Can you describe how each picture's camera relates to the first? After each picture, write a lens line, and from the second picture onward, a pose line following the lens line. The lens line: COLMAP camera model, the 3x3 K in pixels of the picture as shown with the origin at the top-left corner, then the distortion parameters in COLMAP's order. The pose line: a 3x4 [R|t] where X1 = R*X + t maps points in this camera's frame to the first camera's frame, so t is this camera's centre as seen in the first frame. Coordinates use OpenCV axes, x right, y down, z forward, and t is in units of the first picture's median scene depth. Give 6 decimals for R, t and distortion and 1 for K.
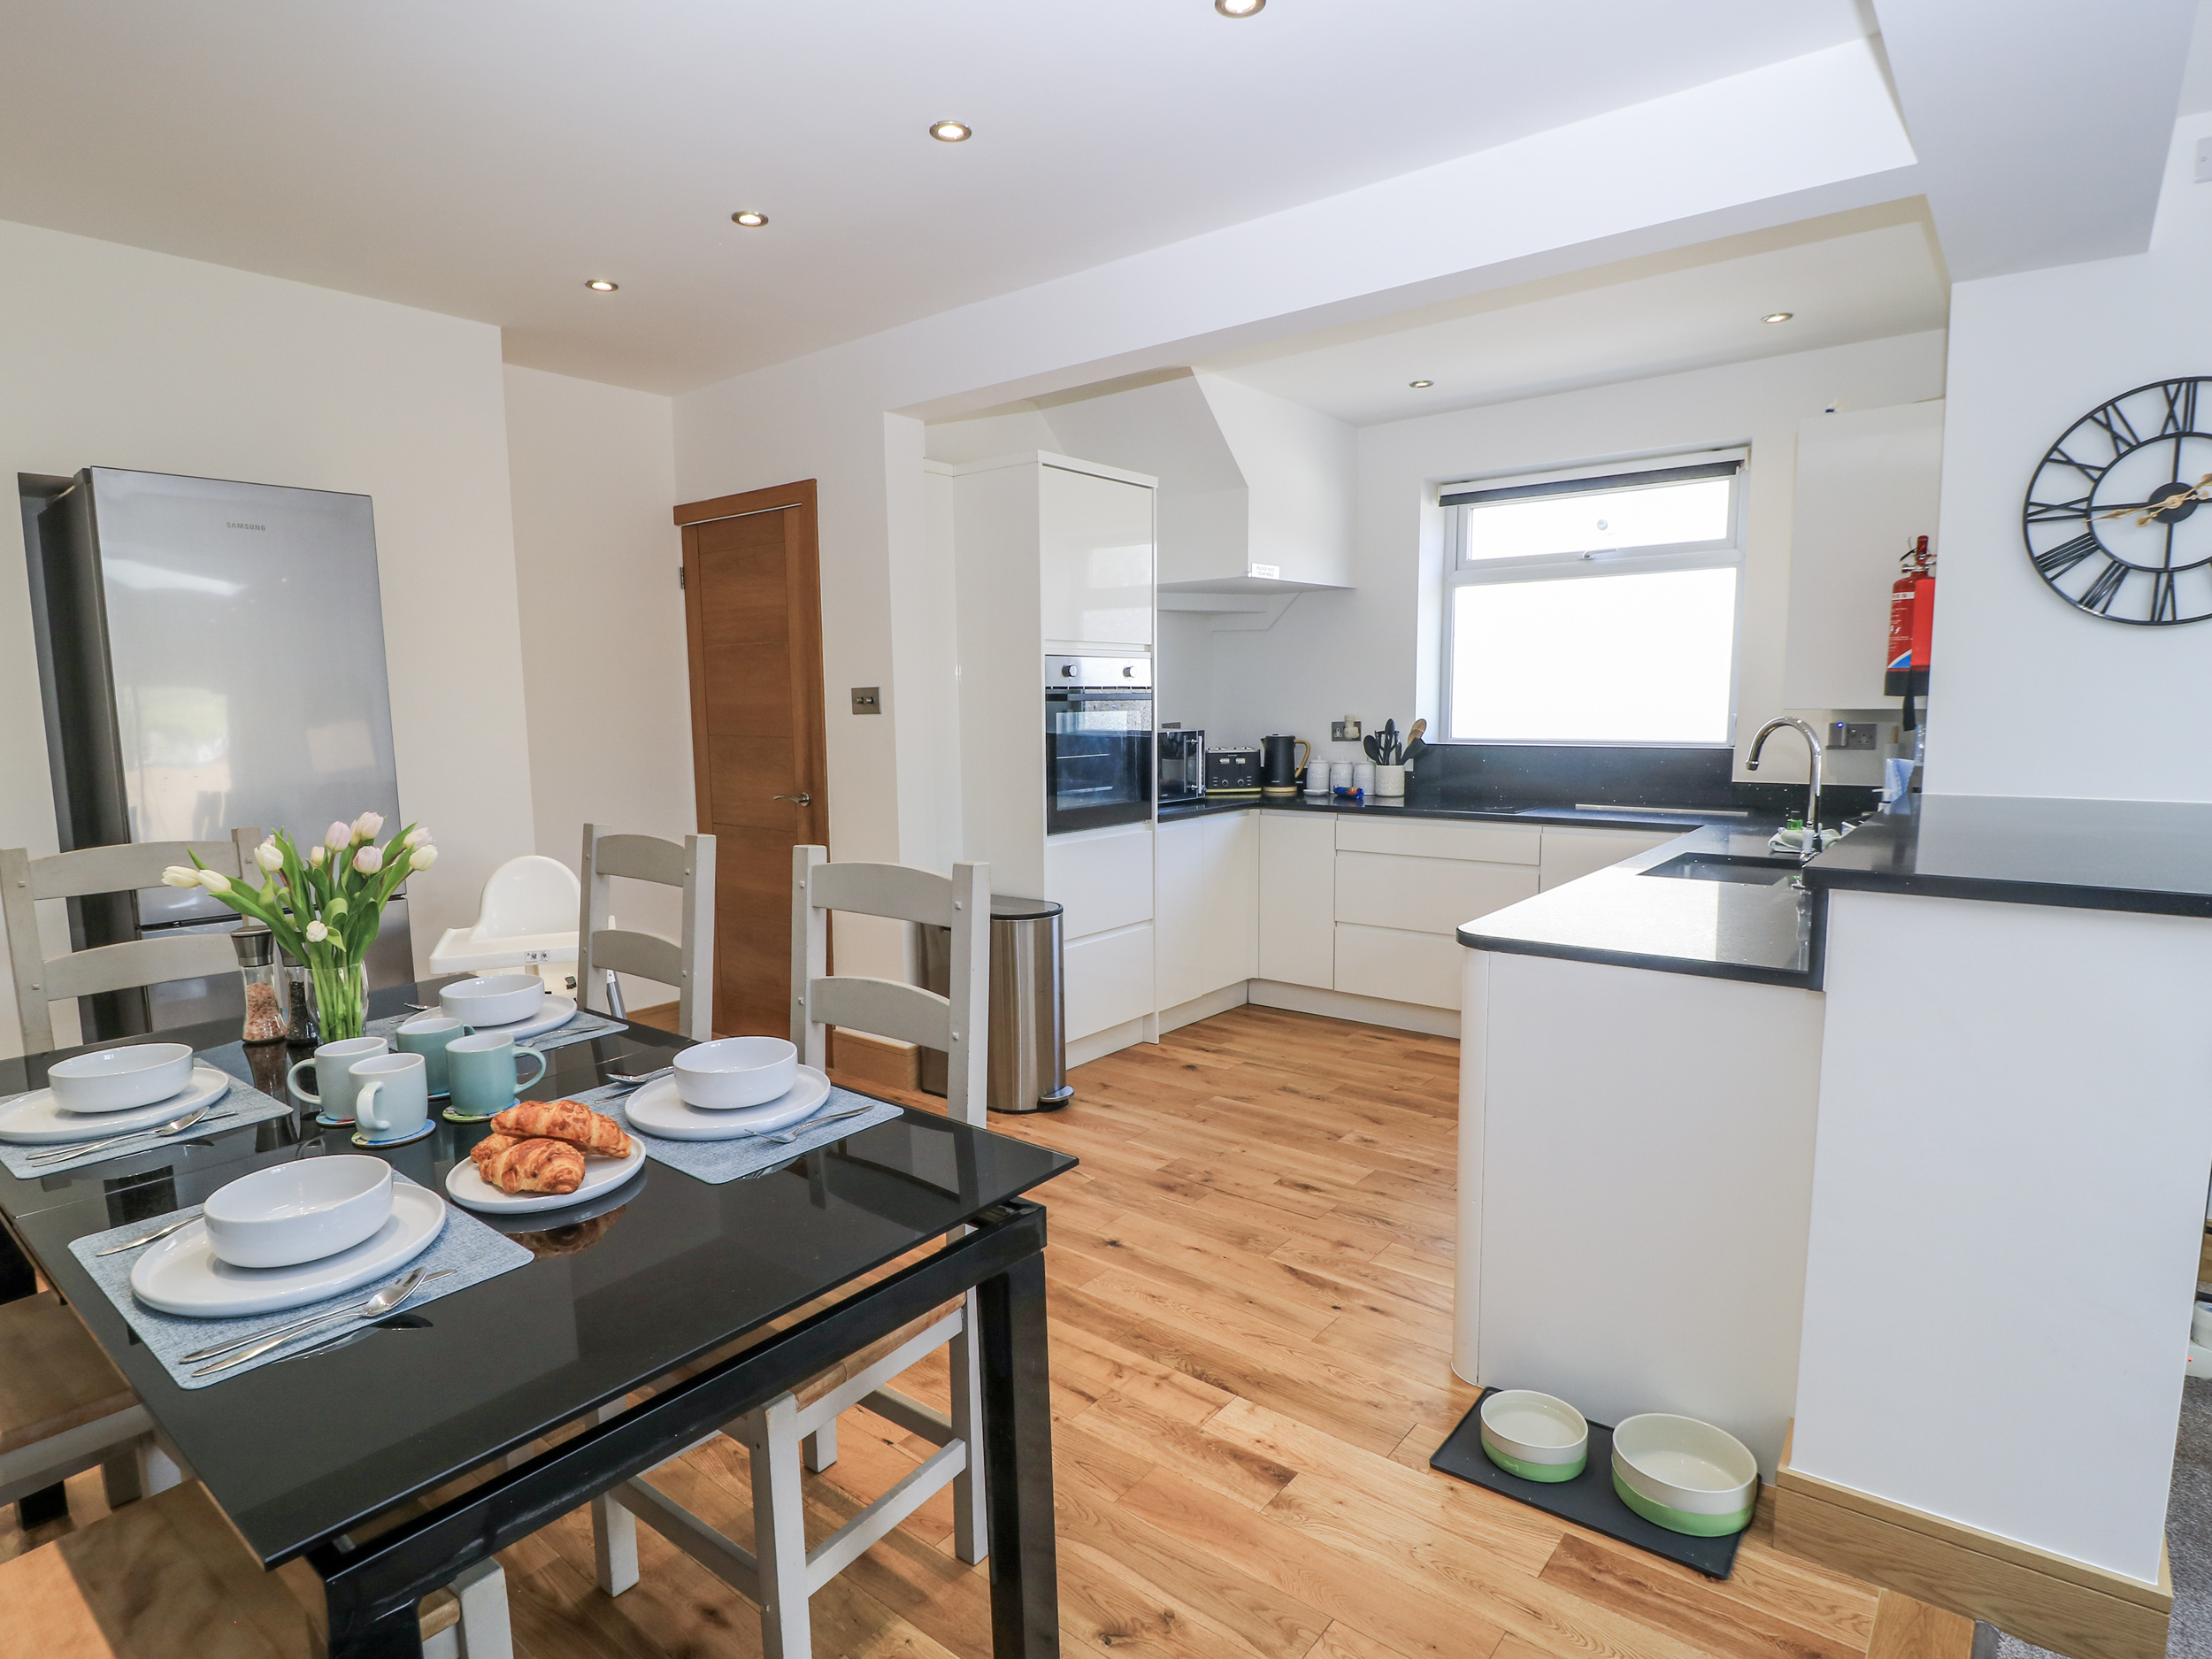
lens RADIAL K [[1205.4, 0, 1070.0], [0, 1205.4, 844.0], [0, 0, 1]] dist [0.002919, -0.013506]
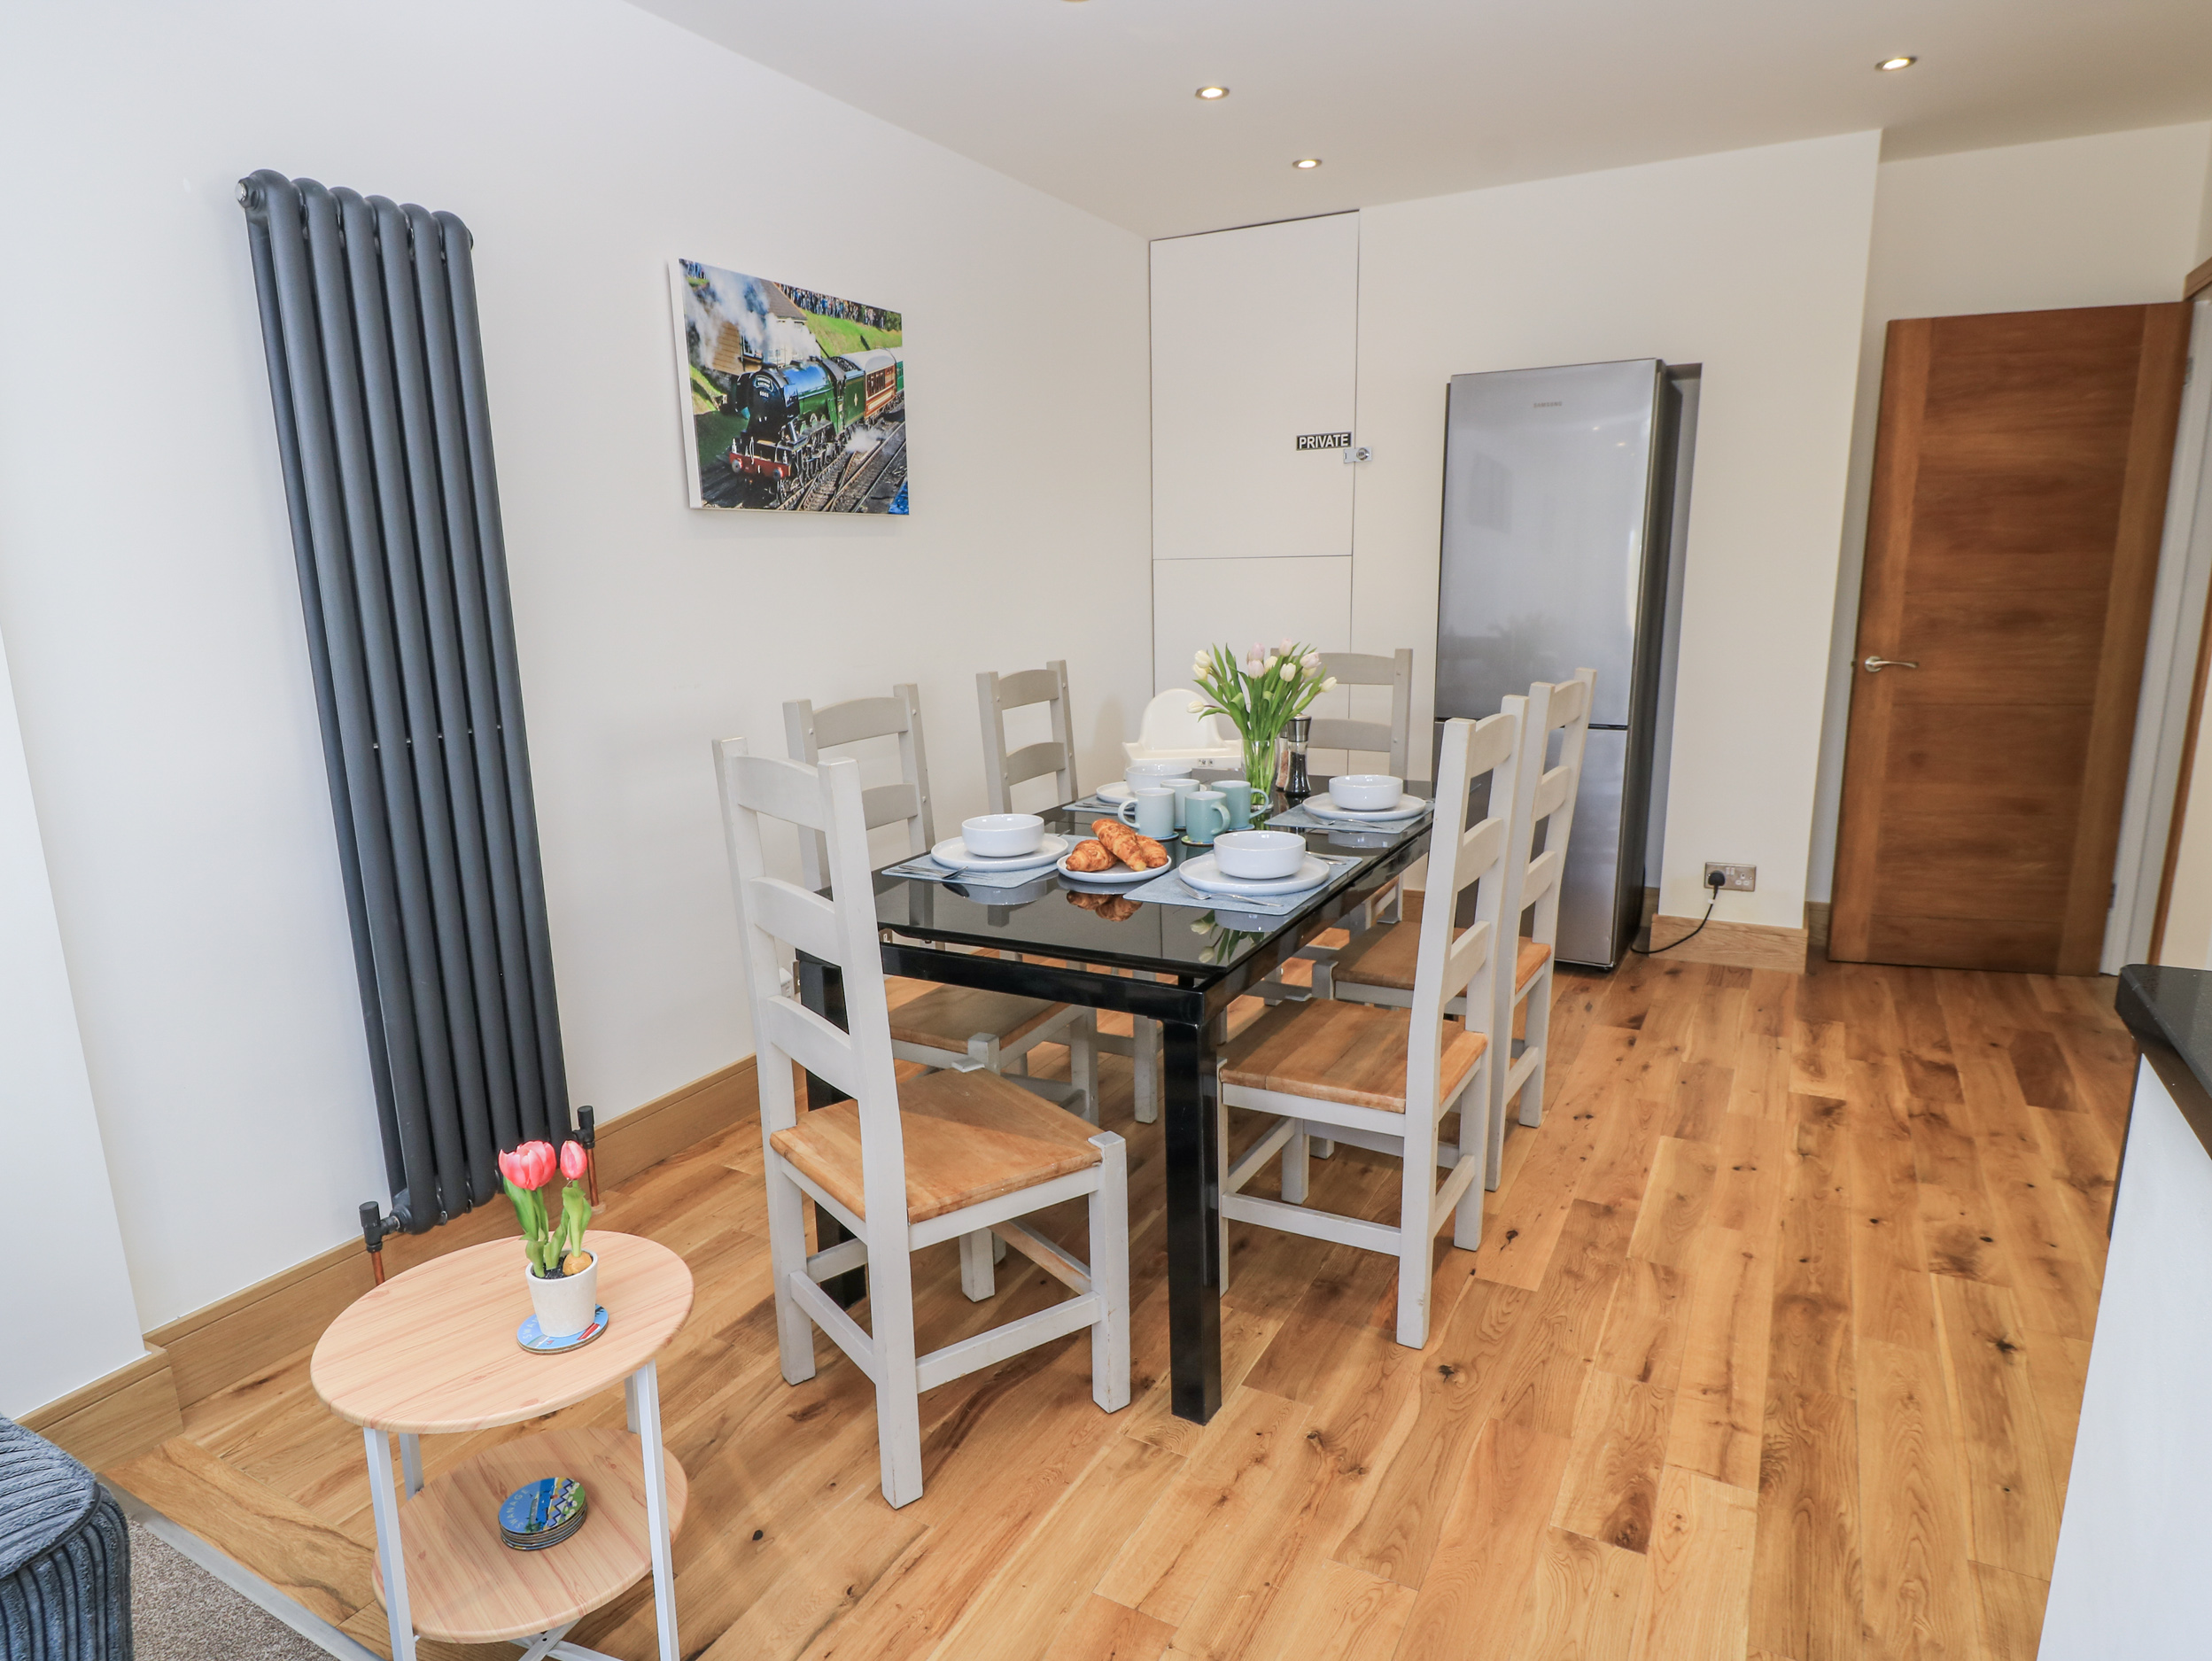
lens RADIAL K [[1304.1, 0, 1043.9], [0, 1304.1, 826.1], [0, 0, 1]] dist [-0.002220, -0.000016]
pose [[0.167300, 0.202309, -0.964926, 0.387032], [-0.097675, 0.977306, 0.187969, -0.031627], [0.981056, 0.062802, 0.183264, 0.190770]]
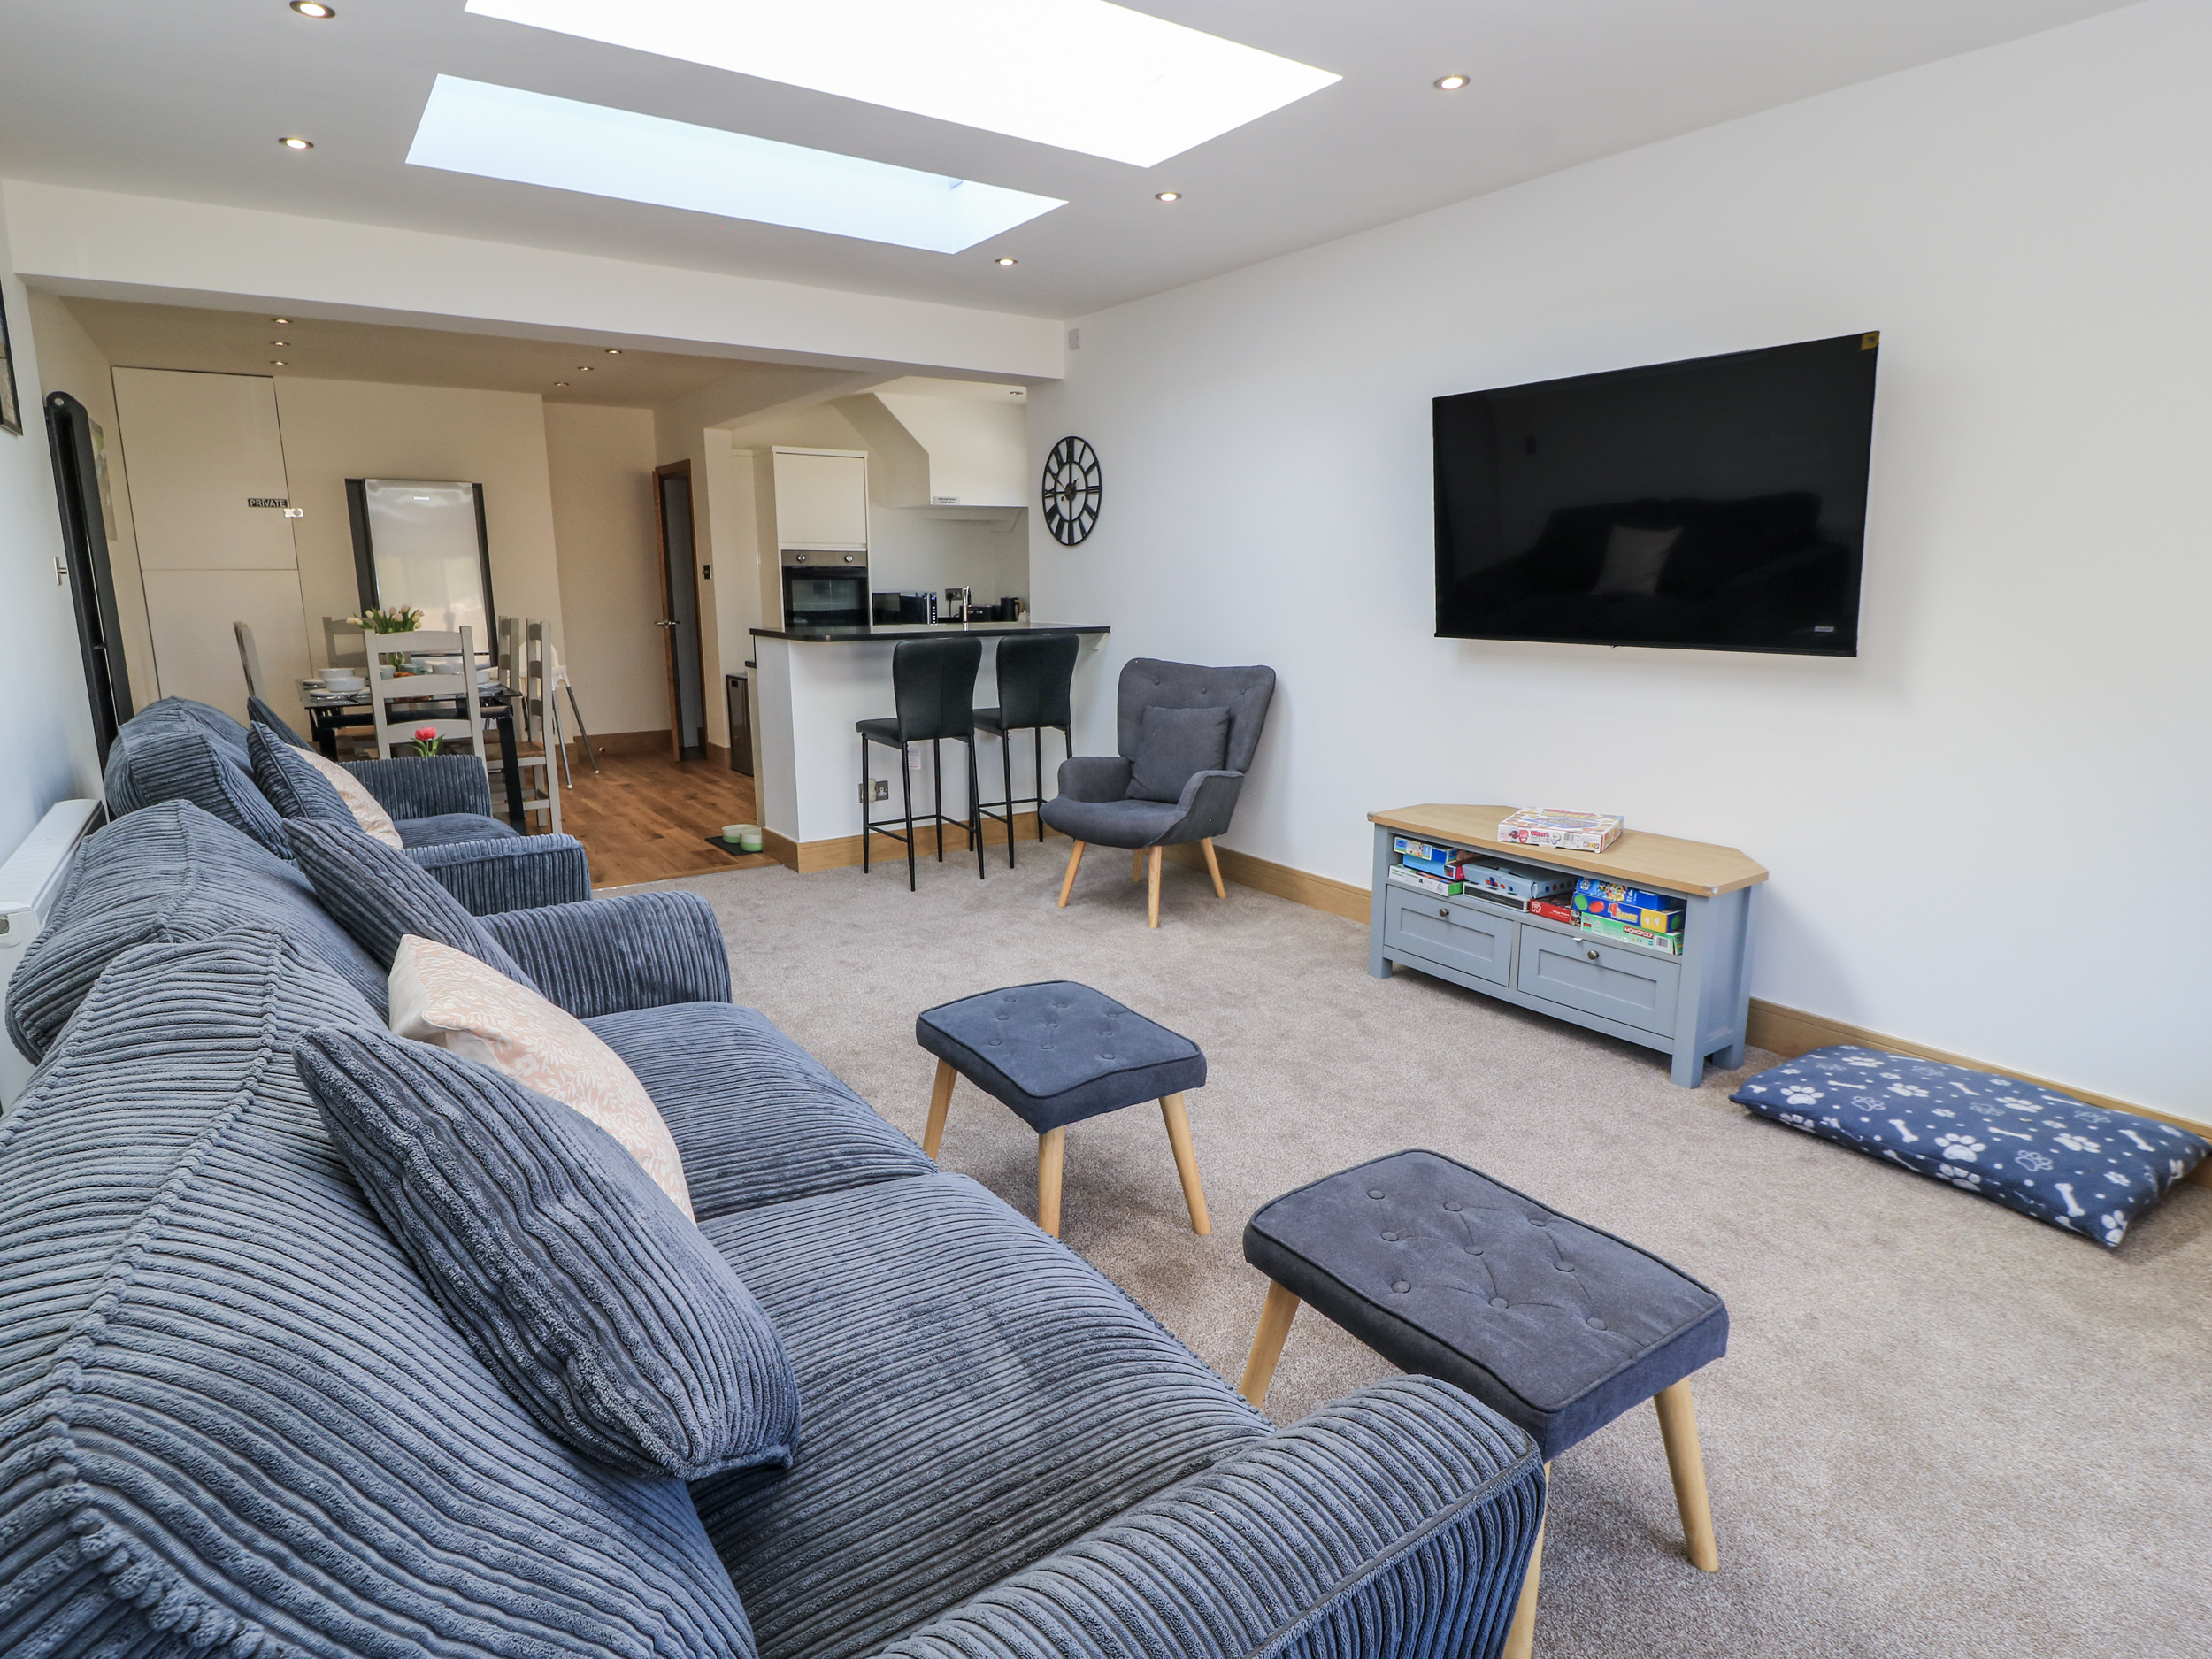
lens RADIAL K [[1239.8, 0, 1093.2], [0, 1239.8, 848.3], [0, 0, 1]] dist [0.002914, -0.015652]
pose [[0.959124, 0.072973, -0.273416, 0.934118], [-0.044915, 0.993188, 0.107518, 0.077022], [0.279400, -0.090843, 0.955868, -0.744974]]
